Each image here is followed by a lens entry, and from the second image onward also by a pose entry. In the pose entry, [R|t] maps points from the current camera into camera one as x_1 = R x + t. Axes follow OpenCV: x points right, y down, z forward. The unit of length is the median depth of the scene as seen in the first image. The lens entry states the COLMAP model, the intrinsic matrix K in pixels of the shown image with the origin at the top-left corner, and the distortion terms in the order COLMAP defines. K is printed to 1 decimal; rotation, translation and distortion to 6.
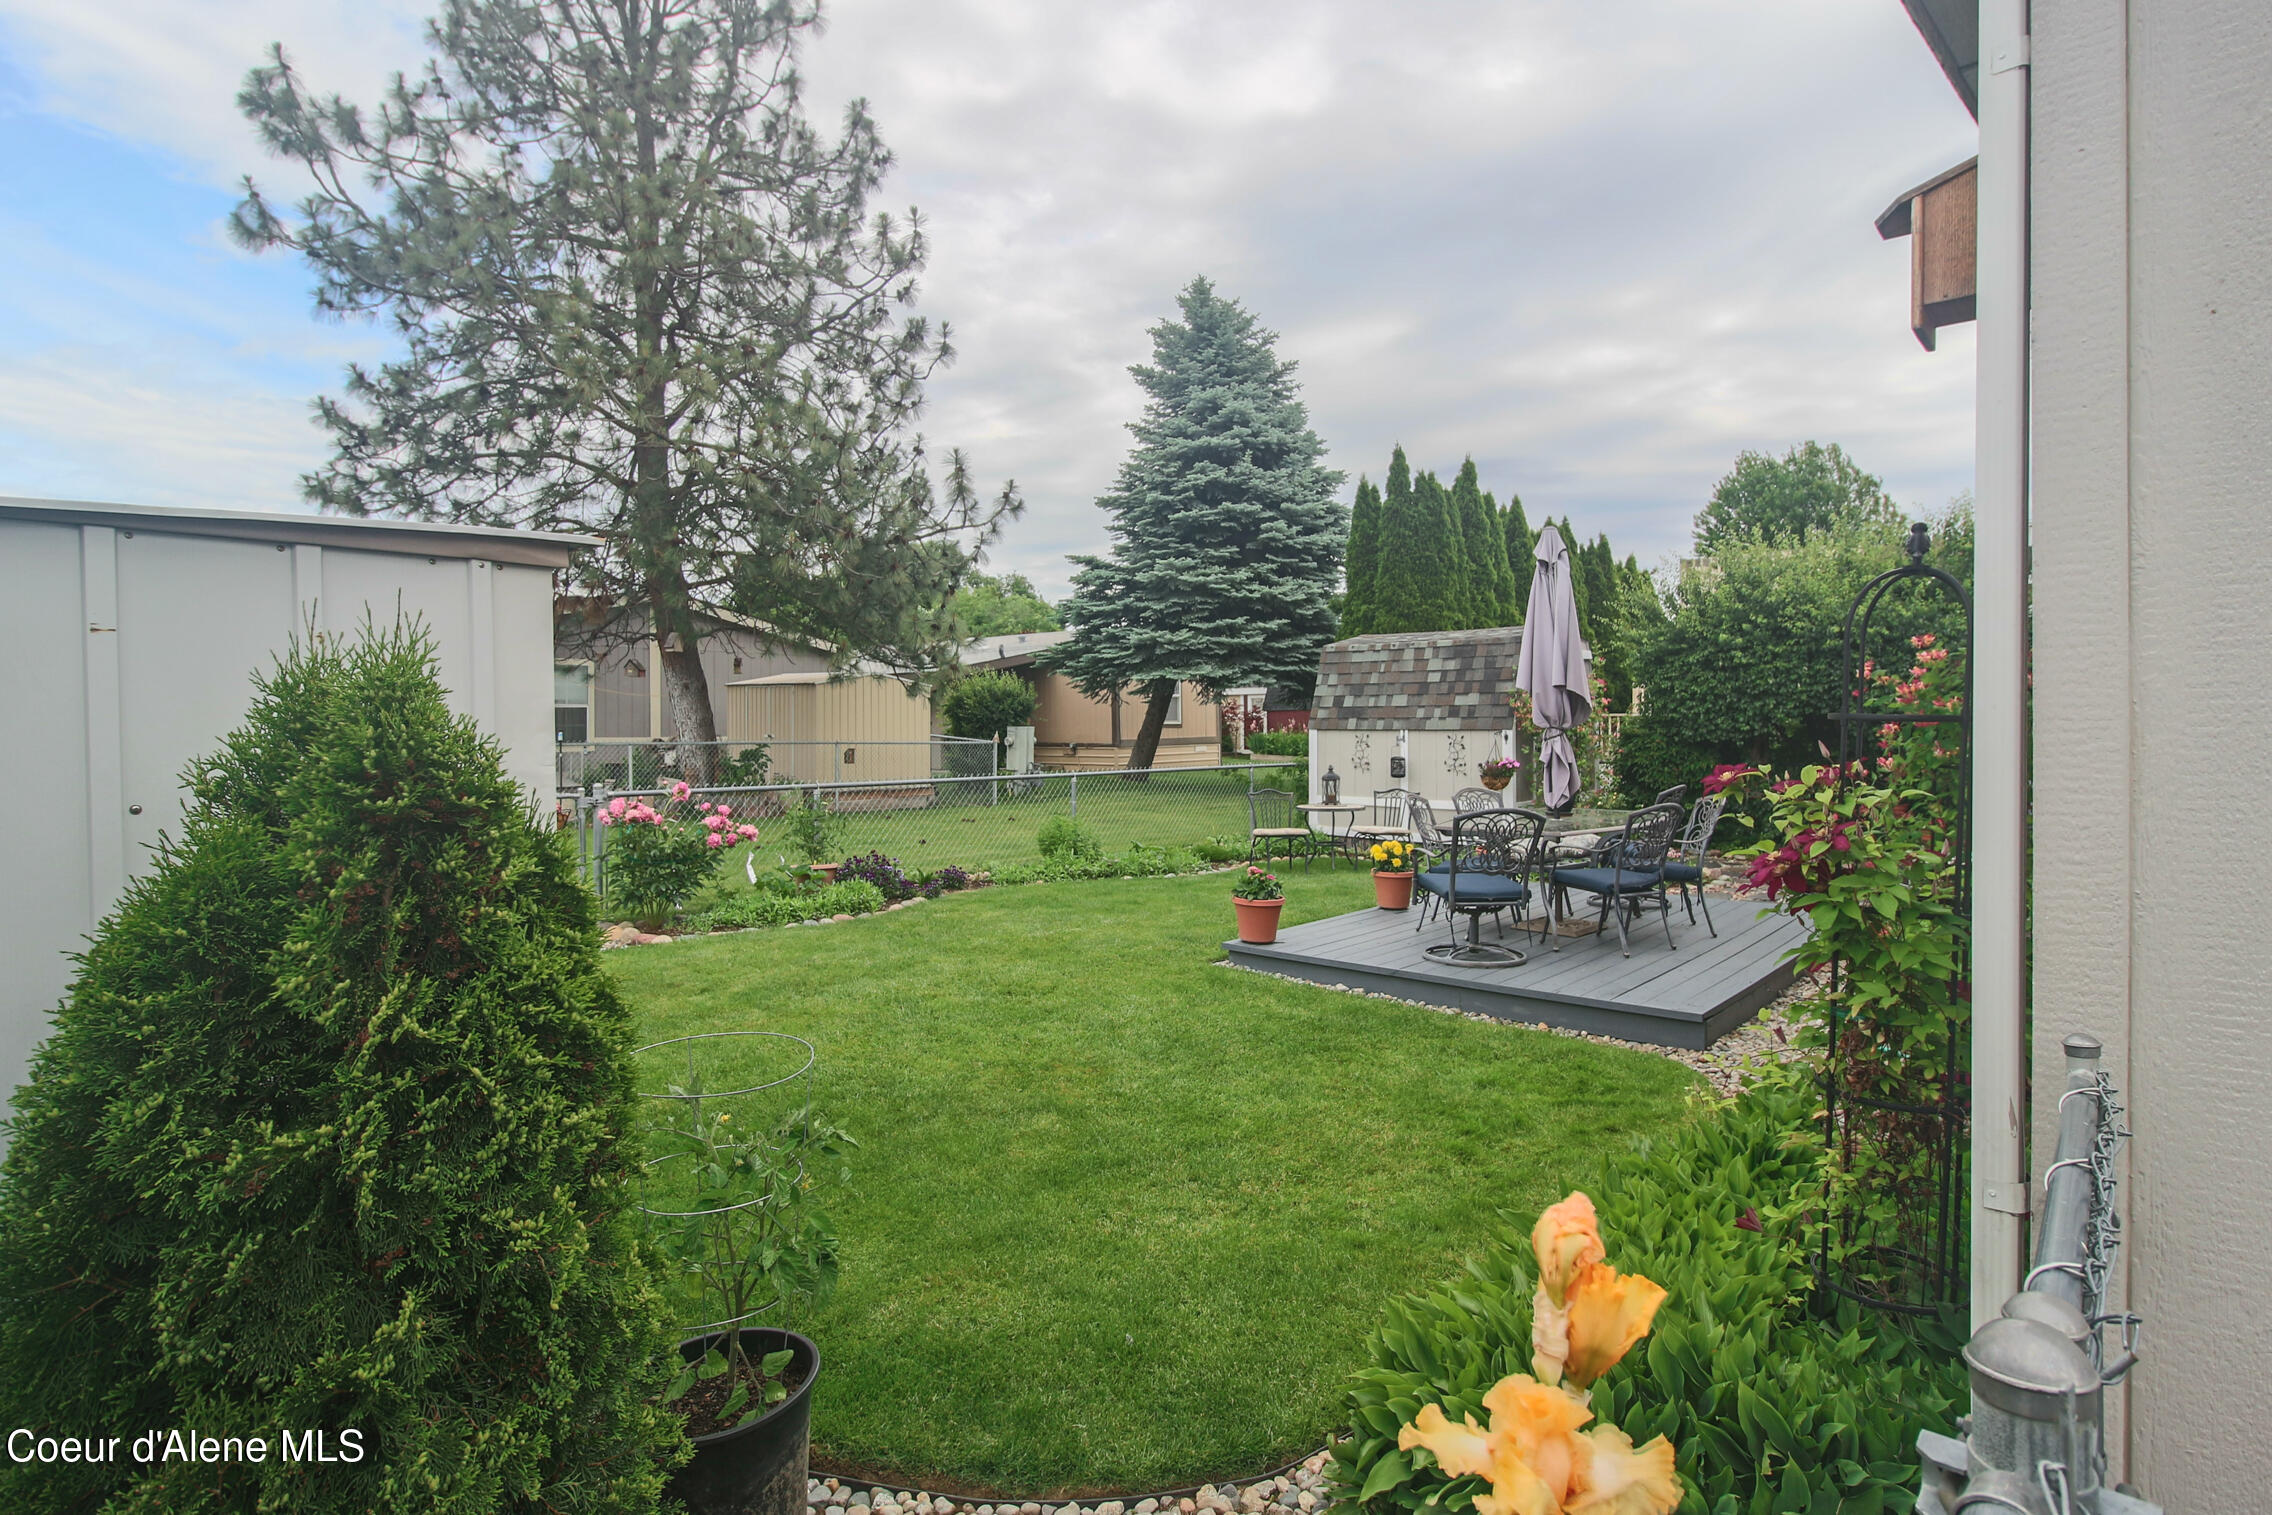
lens RADIAL K [[1075.5, 0, 1144.8], [0, 1075.5, 747.4], [0, 0, 1]] dist [0.001151, -0.008954]
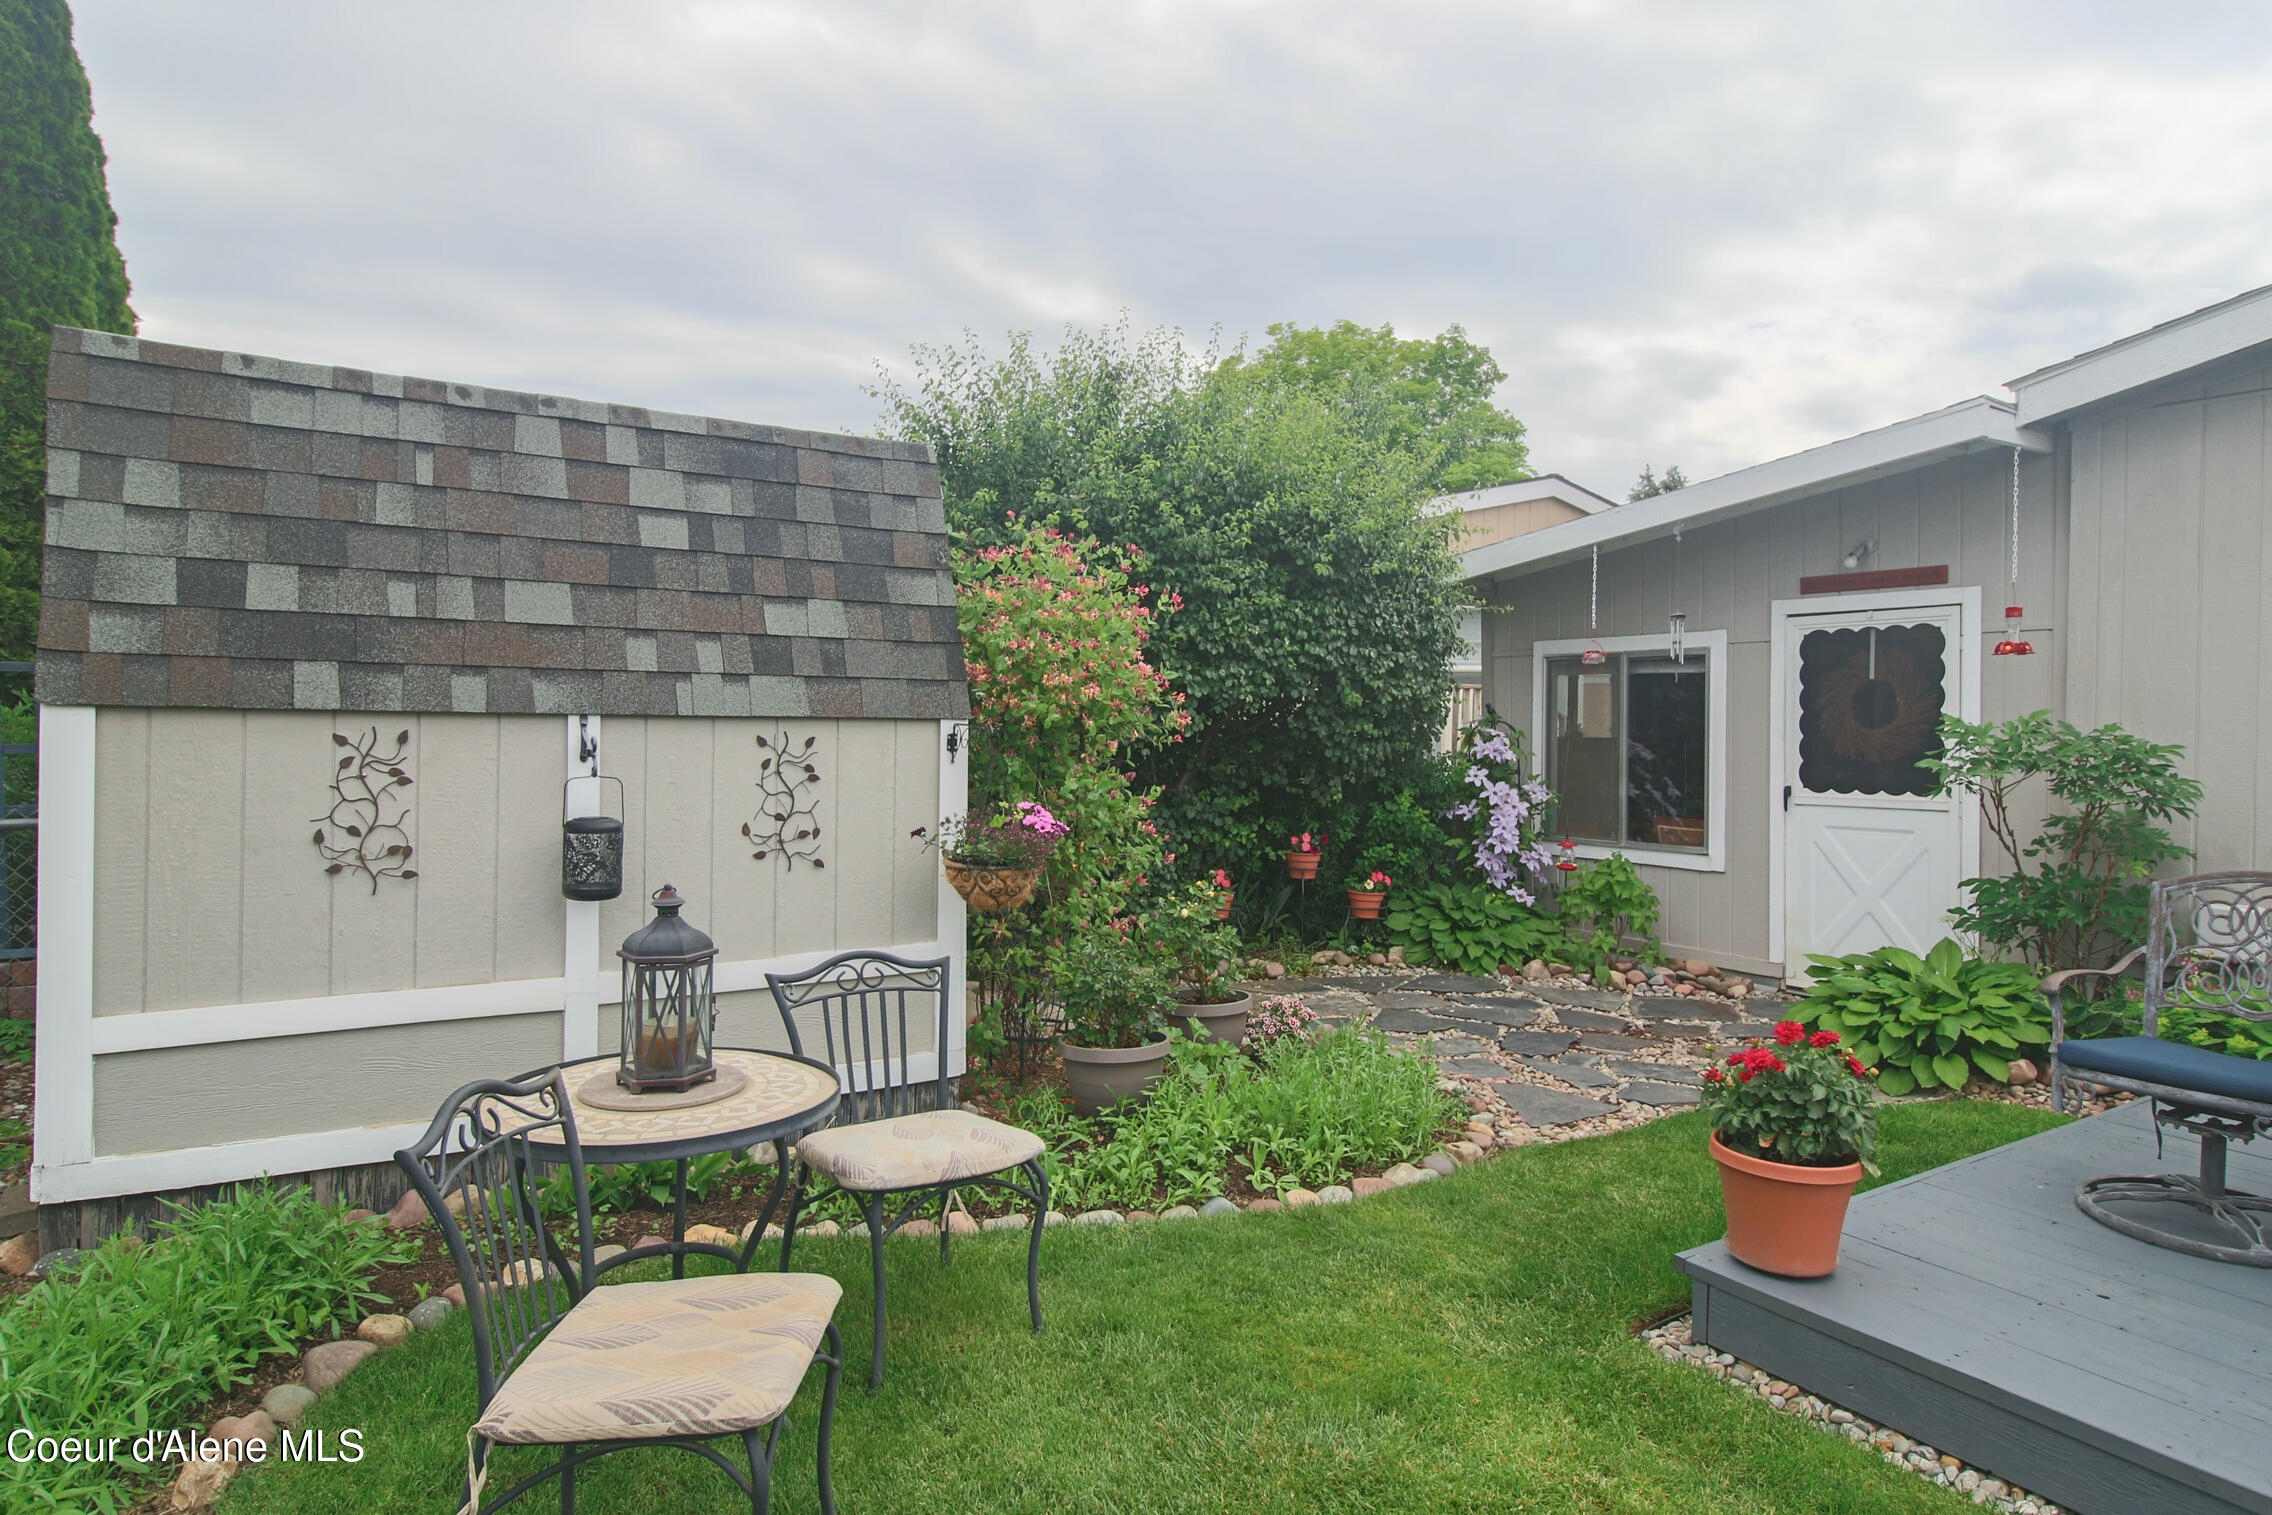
lens RADIAL K [[1336.3, 0, 1147.3], [0, 1336.3, 735.3], [0, 0, 1]] dist [0.006403, -0.007271]
pose [[0.278942, -0.002695, 0.960304, -0.037114], [0.003716, 0.999992, 0.001727, -0.011458], [-0.960301, 0.003086, 0.278949, 0.780816]]
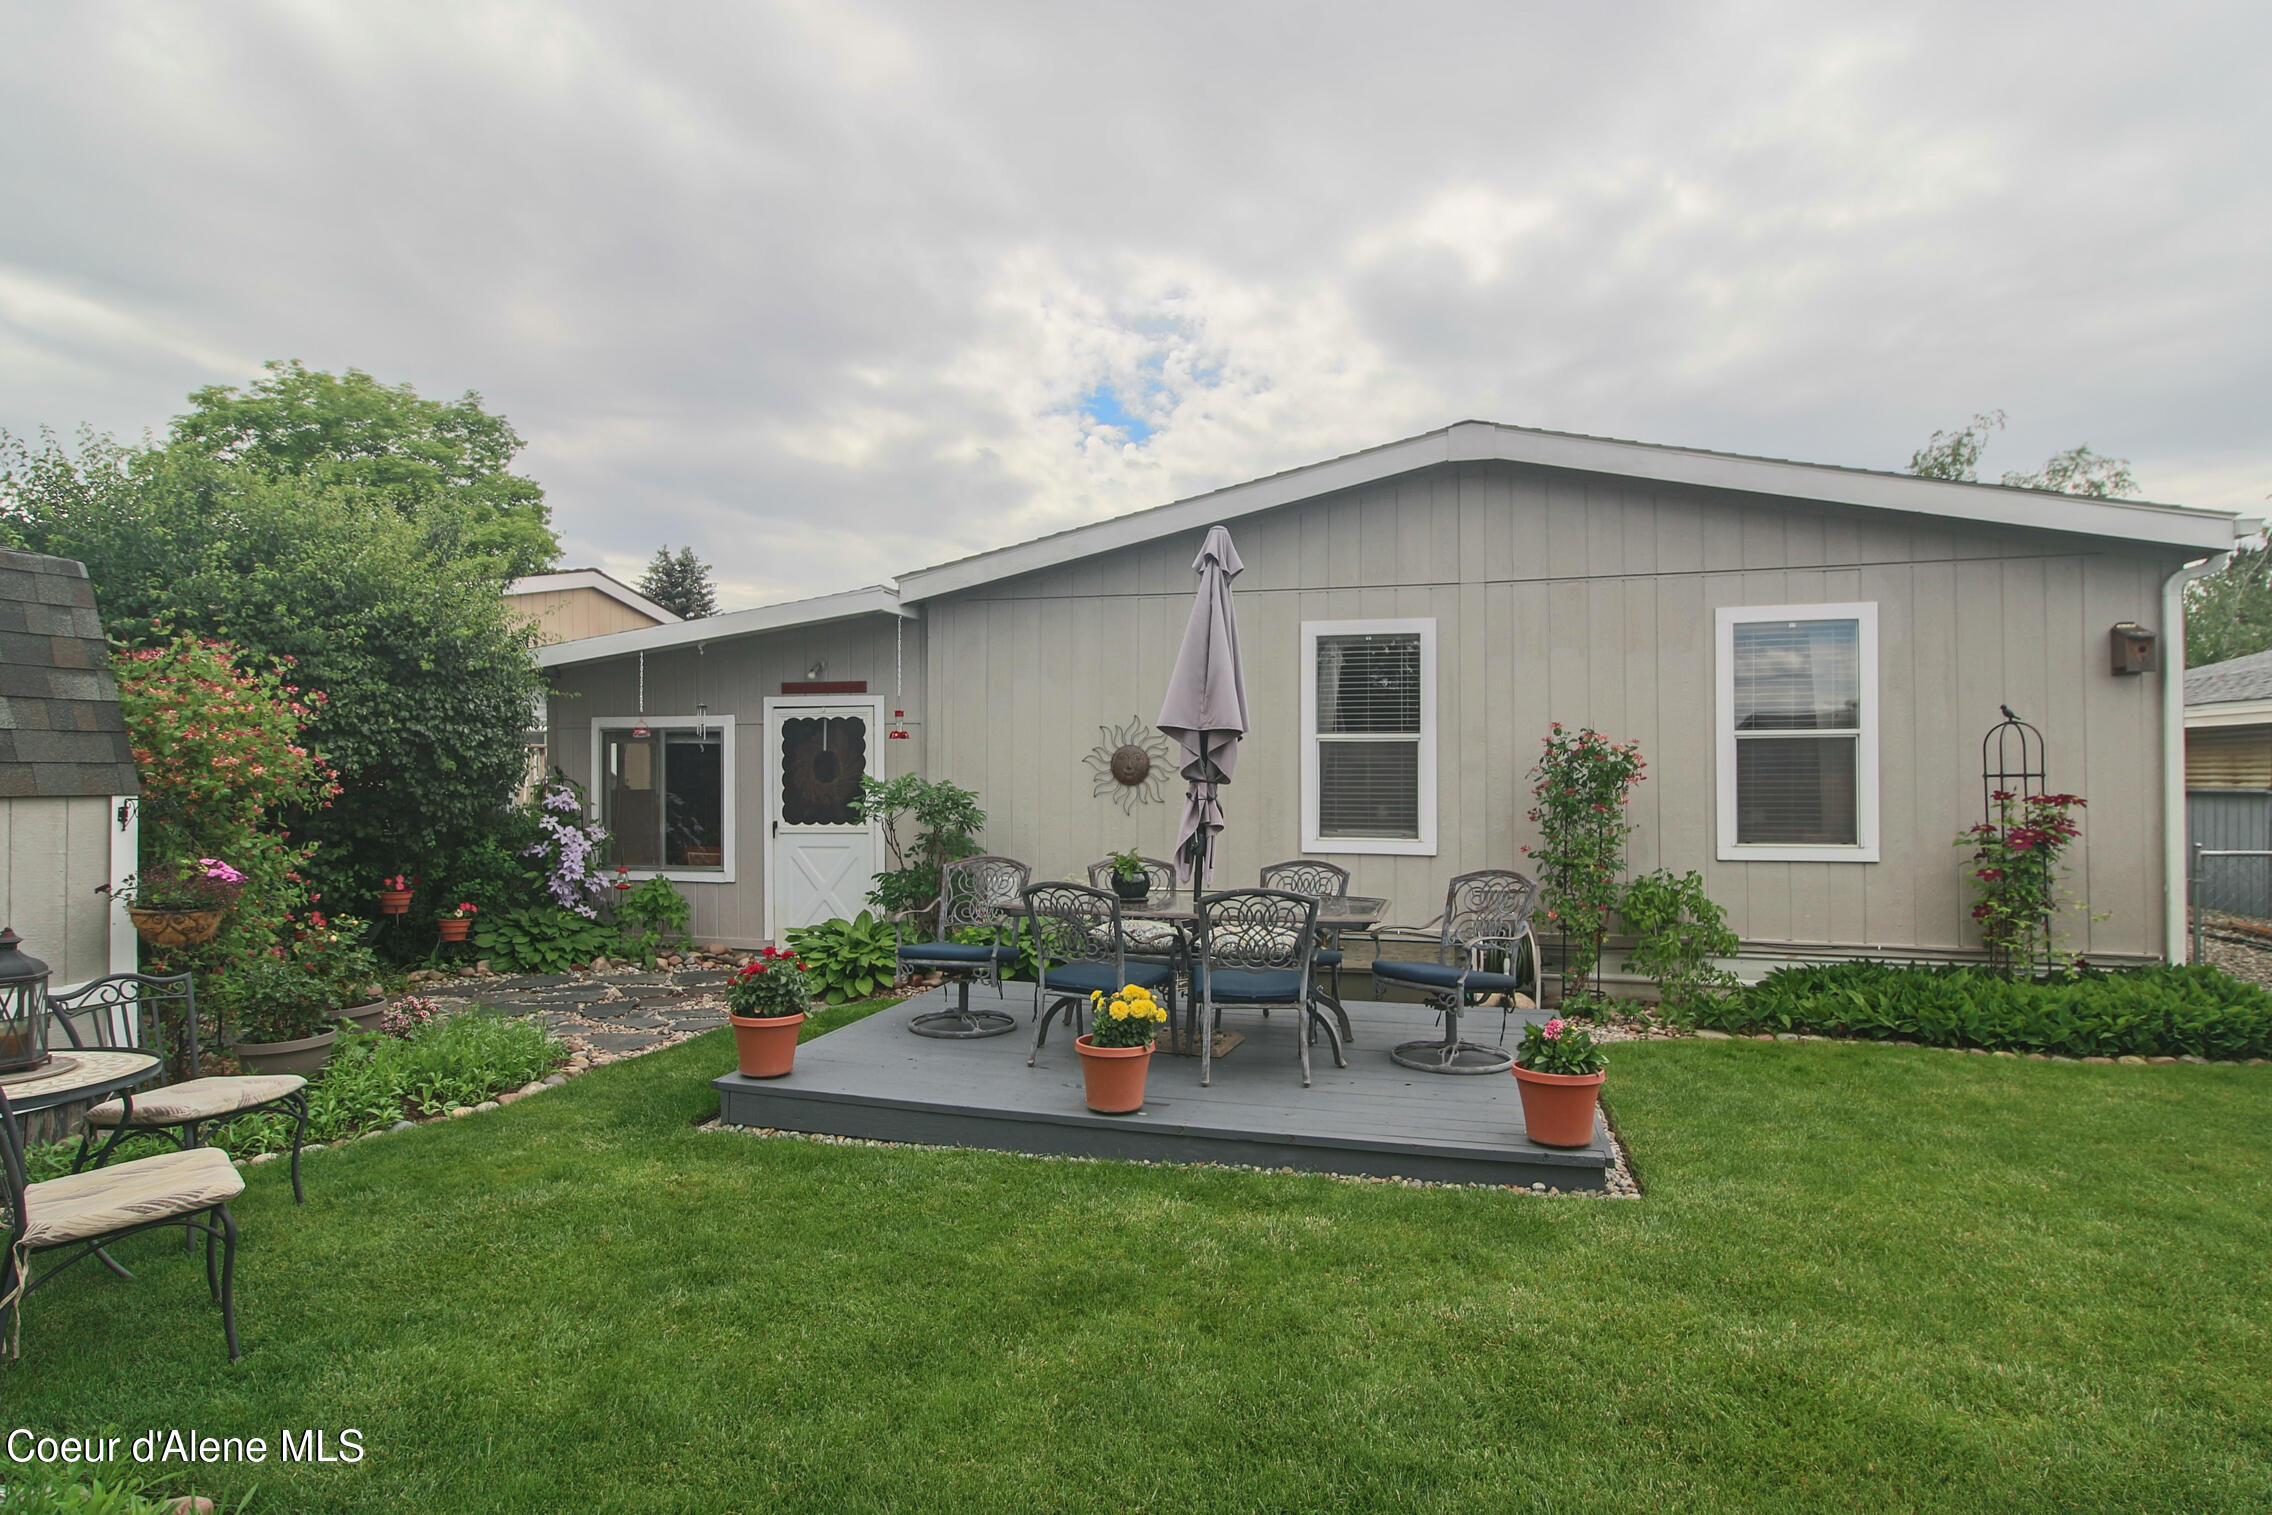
lens RADIAL K [[1215.7, 0, 1130.4], [0, 1215.7, 759.6], [0, 0, 1]] dist [0.015996, -0.005468]
pose [[-0.426955, 0.010150, 0.904216, -0.224696], [0.014428, 0.999886, -0.004412, -0.021076], [-0.904158, 0.011162, -0.427053, 0.805557]]
